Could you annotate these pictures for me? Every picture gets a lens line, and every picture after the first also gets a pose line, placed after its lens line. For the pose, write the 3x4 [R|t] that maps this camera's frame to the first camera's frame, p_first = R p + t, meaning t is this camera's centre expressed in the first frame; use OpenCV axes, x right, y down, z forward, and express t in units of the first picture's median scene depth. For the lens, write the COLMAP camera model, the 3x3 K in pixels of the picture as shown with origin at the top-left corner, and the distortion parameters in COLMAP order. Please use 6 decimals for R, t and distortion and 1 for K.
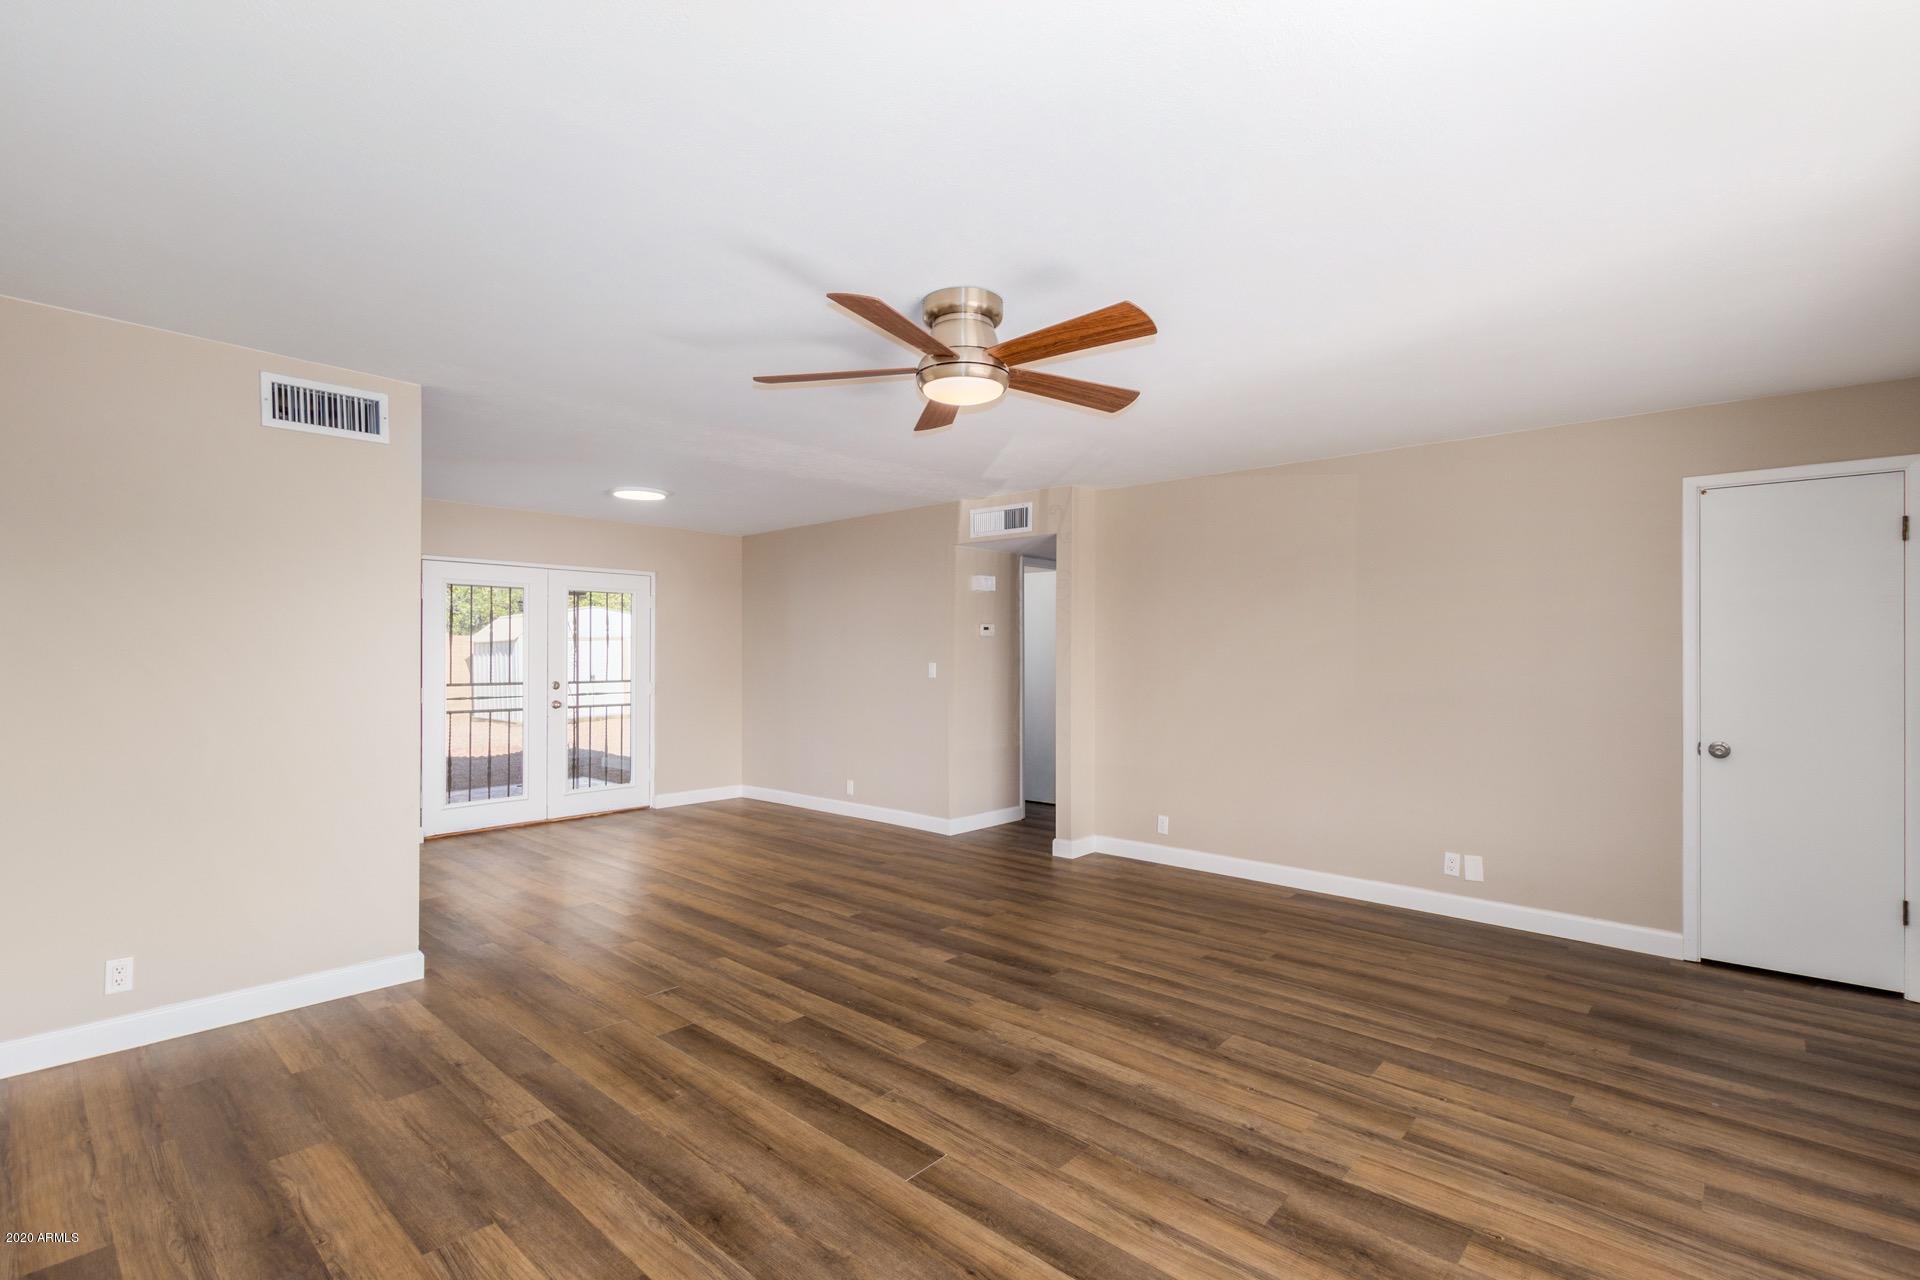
lens RADIAL K [[873.9, 0, 962.1], [0, 873.9, 651.4], [0, 0, 1]] dist [0.007570, -0.001306]
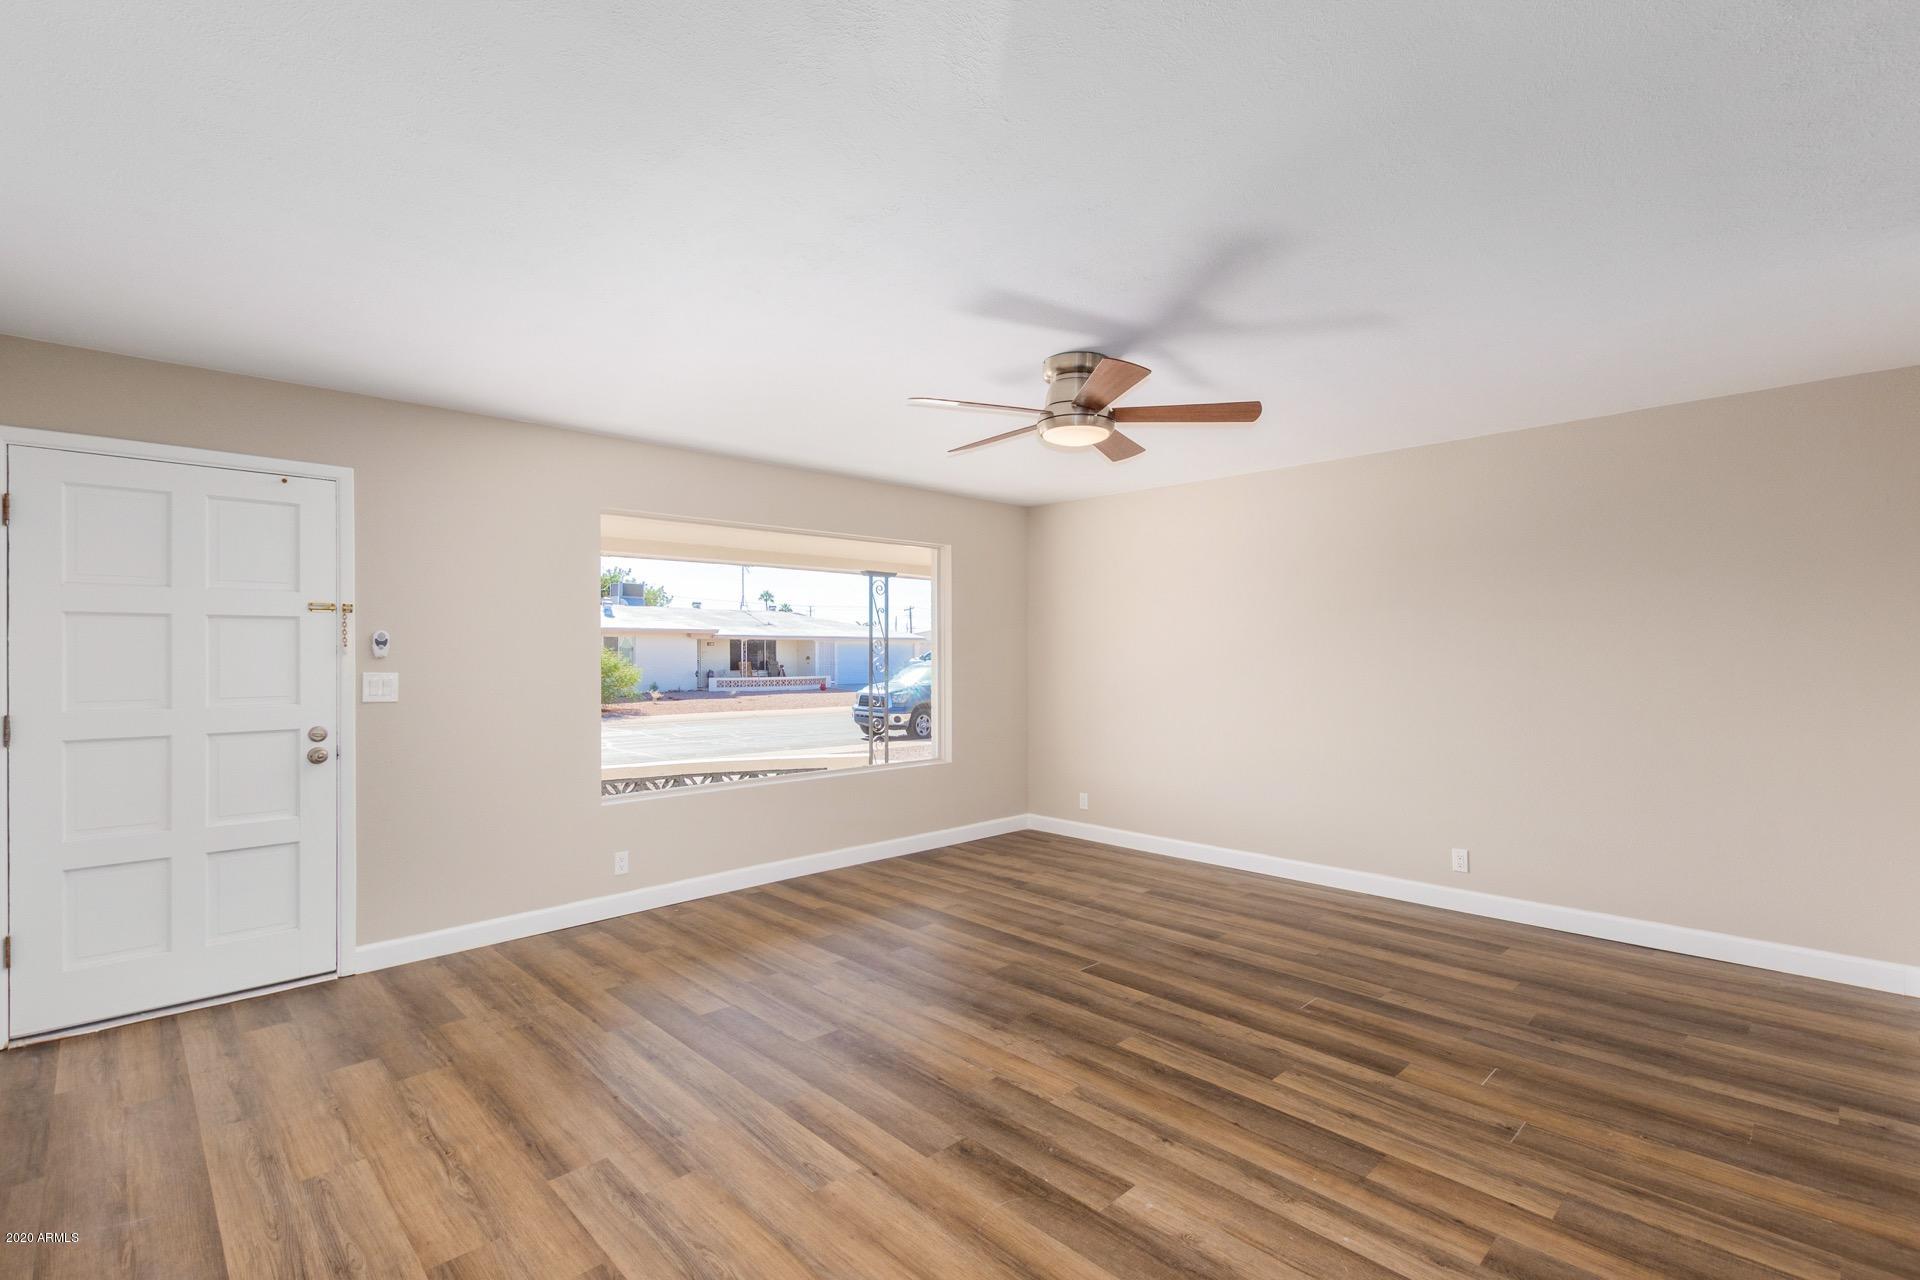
lens RADIAL K [[873.9, 0, 962.1], [0, 873.9, 651.4], [0, 0, 1]] dist [0.007570, -0.001306]
pose [[-0.997974, -0.001911, 0.063601, 0.065729], [-0.002013, 0.999997, -0.001546, 0.002284], [-0.063597, -0.001671, -0.997974, 1.821407]]
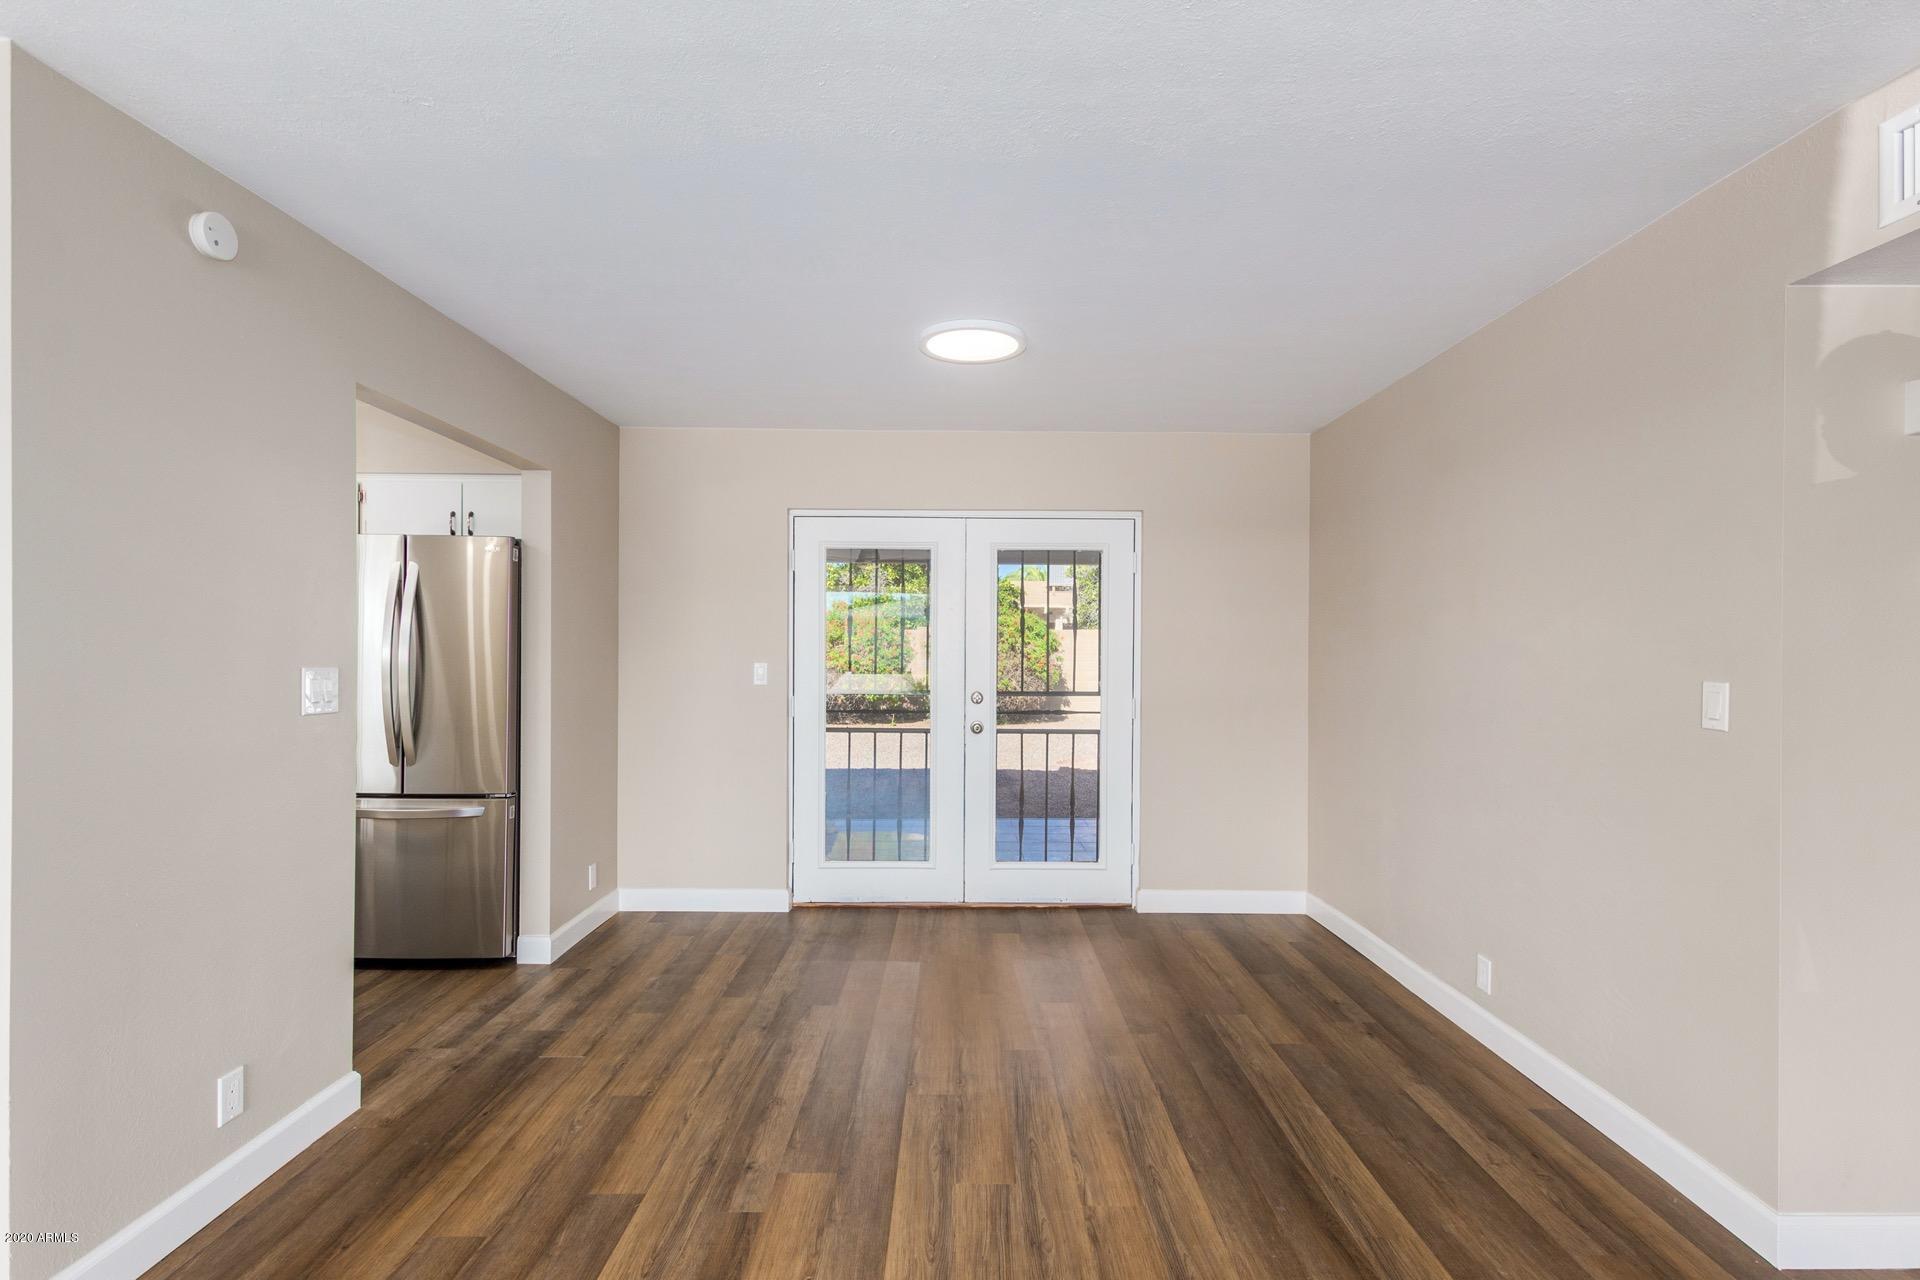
lens RADIAL K [[910.2, 0, 962.5], [0, 910.2, 649.2], [0, 0, 1]] dist [0.009677, -0.001243]
pose [[0.673562, 0.004680, -0.739116, 0.055101], [-0.003056, 0.999989, 0.003546, 0.000616], [0.739124, -0.000130, 0.673569, 1.138679]]
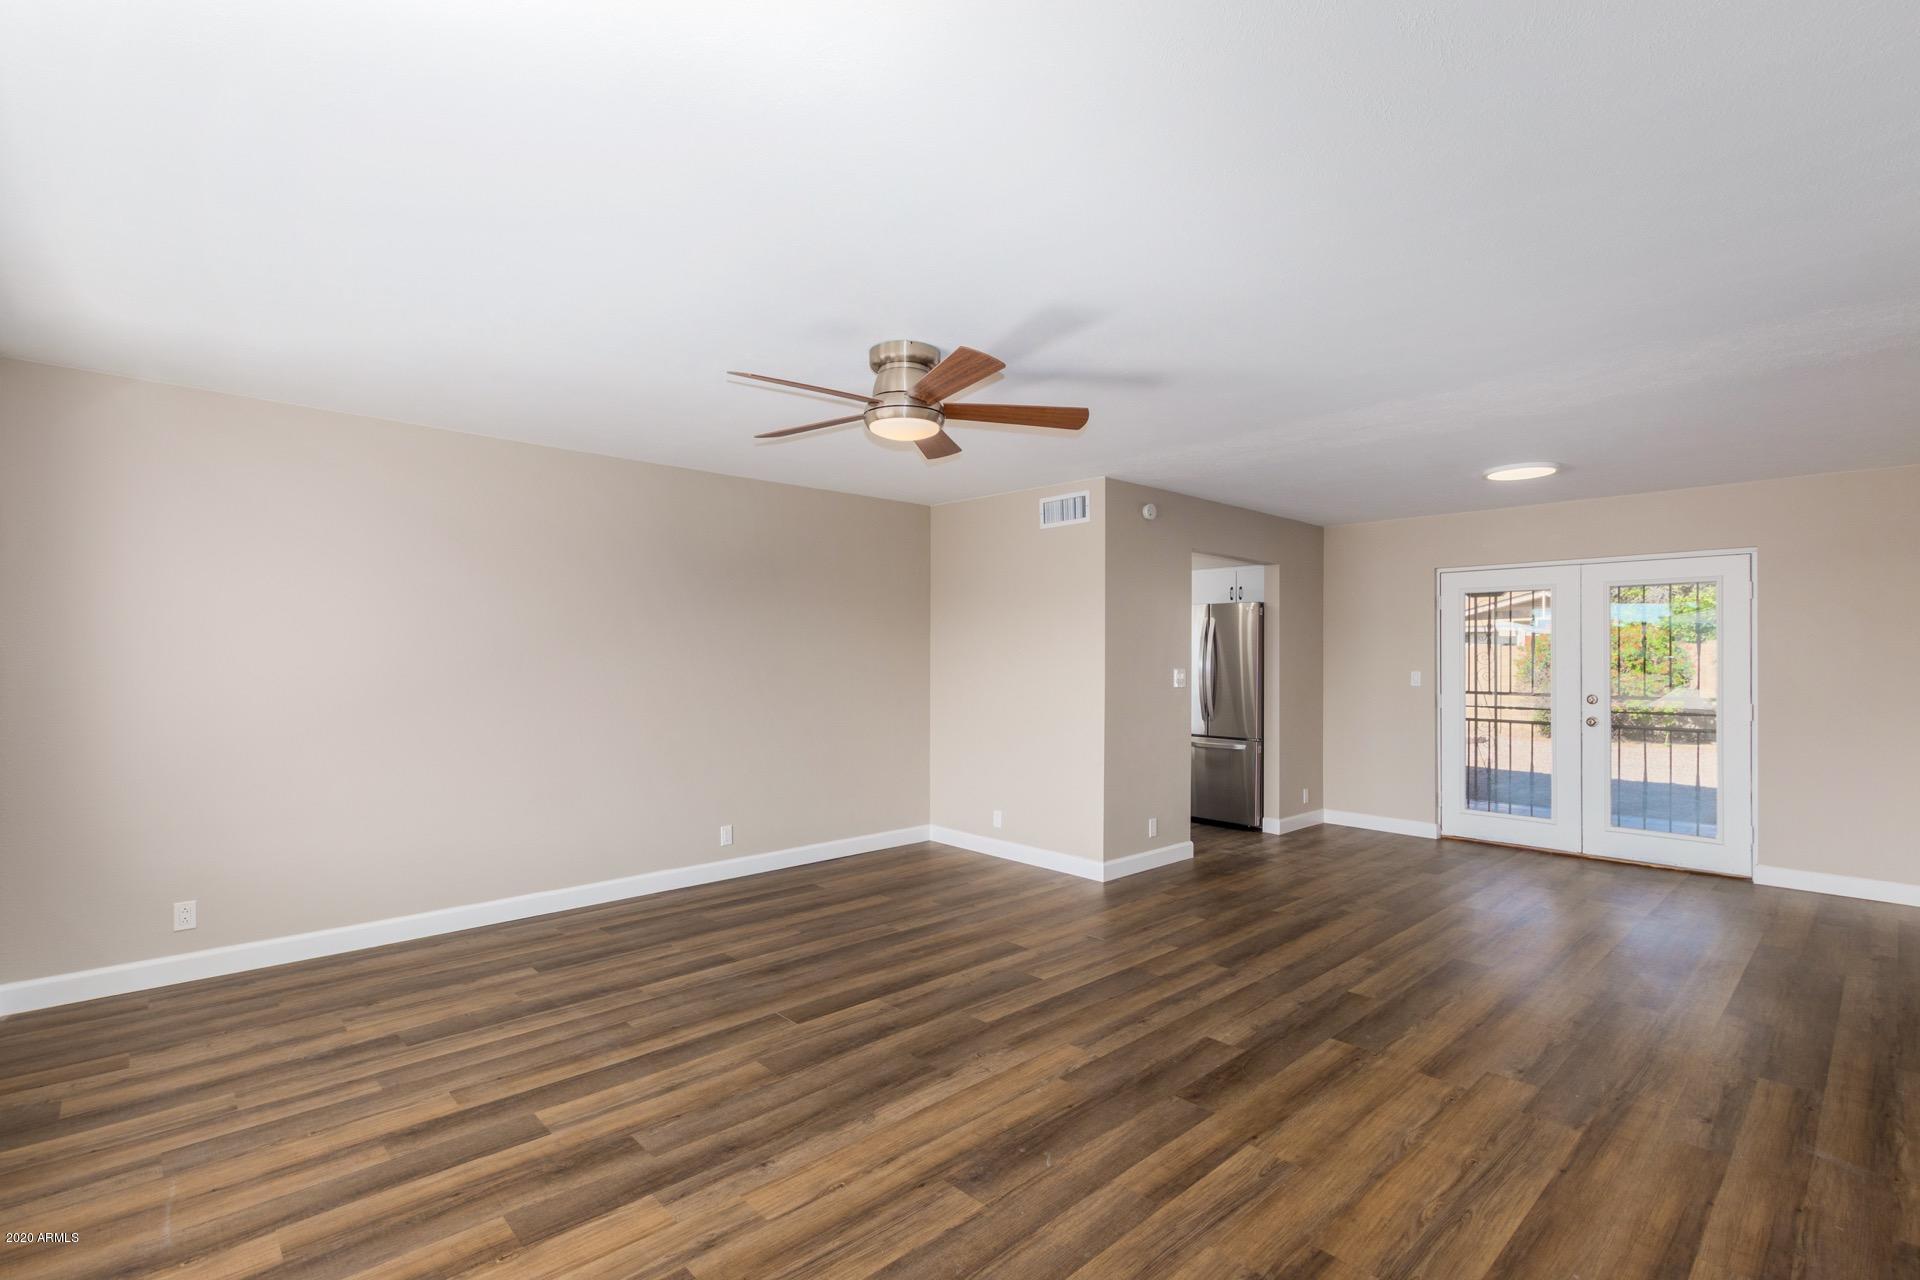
lens RADIAL K [[873.9, 0, 962.1], [0, 873.9, 651.4], [0, 0, 1]] dist [0.007570, -0.001306]
pose [[-0.081248, -0.010714, -0.996636, 0.935961], [-0.002369, 0.999941, -0.010557, 0.004690], [0.996691, 0.001503, -0.081269, 0.962080]]
